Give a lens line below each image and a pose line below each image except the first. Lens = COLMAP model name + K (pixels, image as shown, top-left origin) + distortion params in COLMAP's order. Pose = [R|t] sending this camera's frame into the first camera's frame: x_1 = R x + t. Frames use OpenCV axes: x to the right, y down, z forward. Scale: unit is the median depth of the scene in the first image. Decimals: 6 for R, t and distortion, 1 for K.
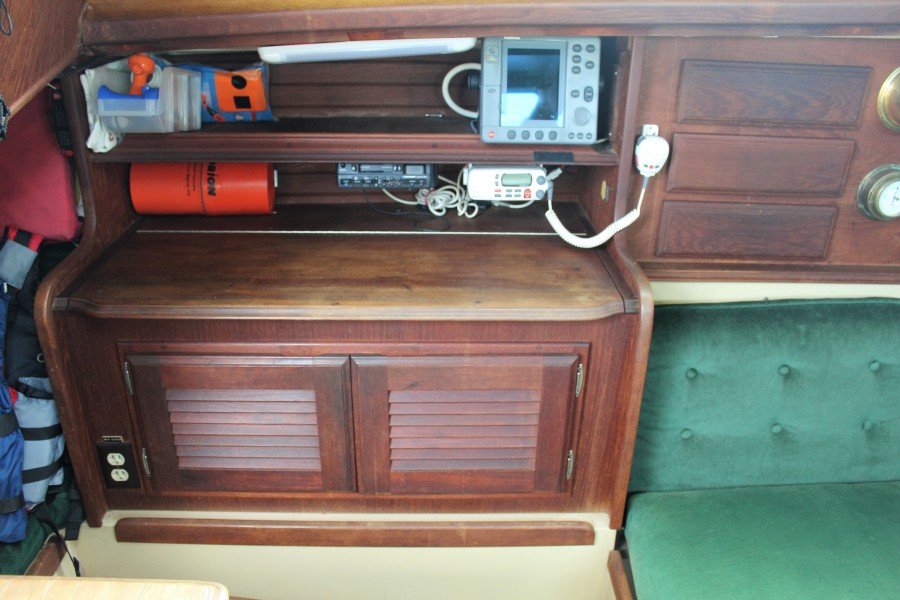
lens RADIAL K [[758.2, 0, 453.5], [0, 758.2, 303.2], [0, 0, 1]] dist [-0.155108, 0.143956]
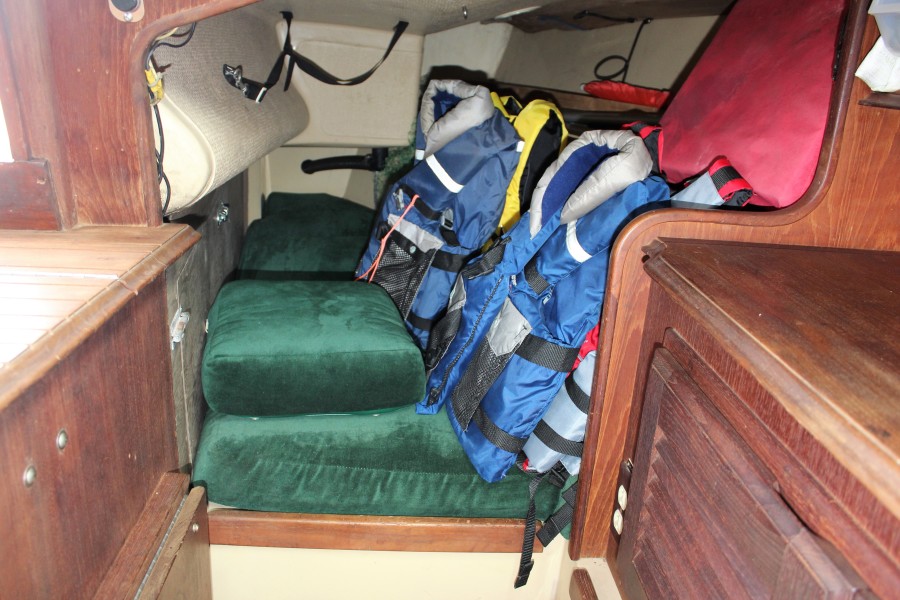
lens RADIAL K [[758.2, 0, 453.5], [0, 758.2, 303.2], [0, 0, 1]] dist [-0.155108, 0.143956]
pose [[0.009979, 0.292130, -0.956326, 0.154683], [-0.482812, 0.838915, 0.251226, -0.038212], [0.875667, 0.459219, 0.149416, 0.701312]]
